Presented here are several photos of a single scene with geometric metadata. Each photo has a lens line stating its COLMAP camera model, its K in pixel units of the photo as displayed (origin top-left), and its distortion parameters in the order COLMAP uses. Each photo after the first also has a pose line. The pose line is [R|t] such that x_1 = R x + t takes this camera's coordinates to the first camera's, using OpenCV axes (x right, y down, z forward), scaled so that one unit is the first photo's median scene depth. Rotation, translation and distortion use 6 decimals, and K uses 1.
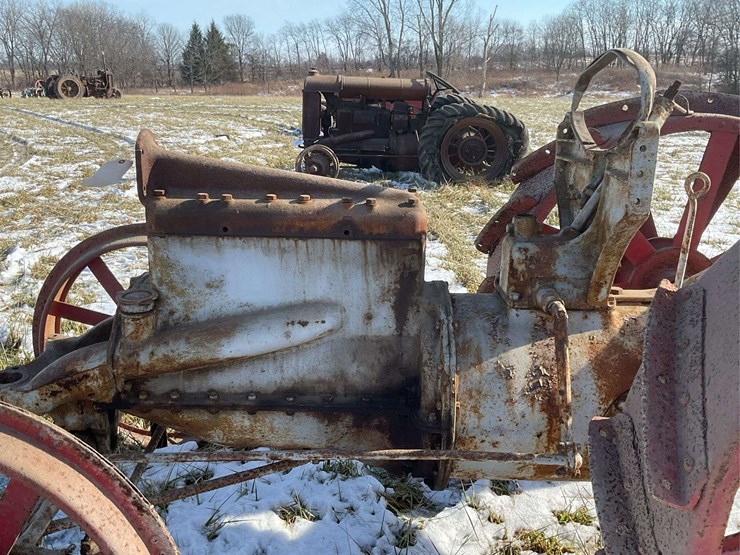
lens RADIAL K [[736.2, 0, 370.0], [0, 736.2, 277.5], [0, 0, 1]] dist [0.084063, -0.150485]
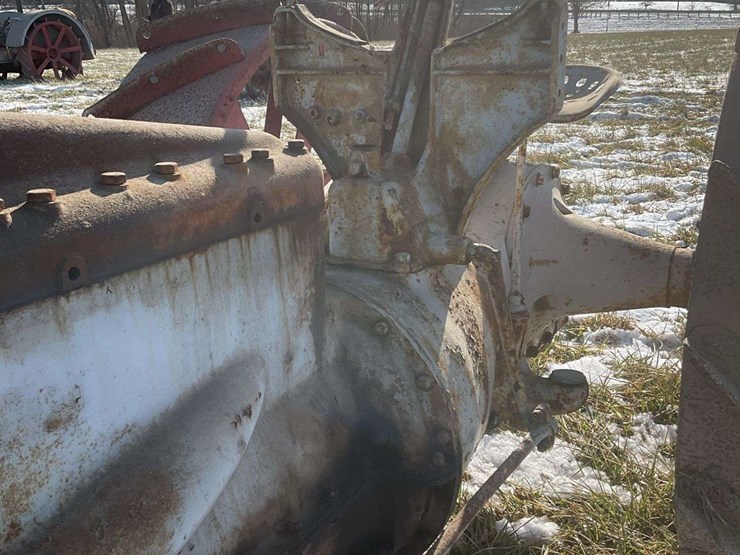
lens RADIAL K [[805.4, 0, 370.0], [0, 805.4, 277.5], [0, 0, 1]] dist [0.113698, -0.197957]
pose [[0.504444, -0.274284, 0.818721, -0.093482], [0.251549, 0.953756, 0.164534, -0.018642], [-0.825990, 0.122950, 0.550113, 0.120943]]
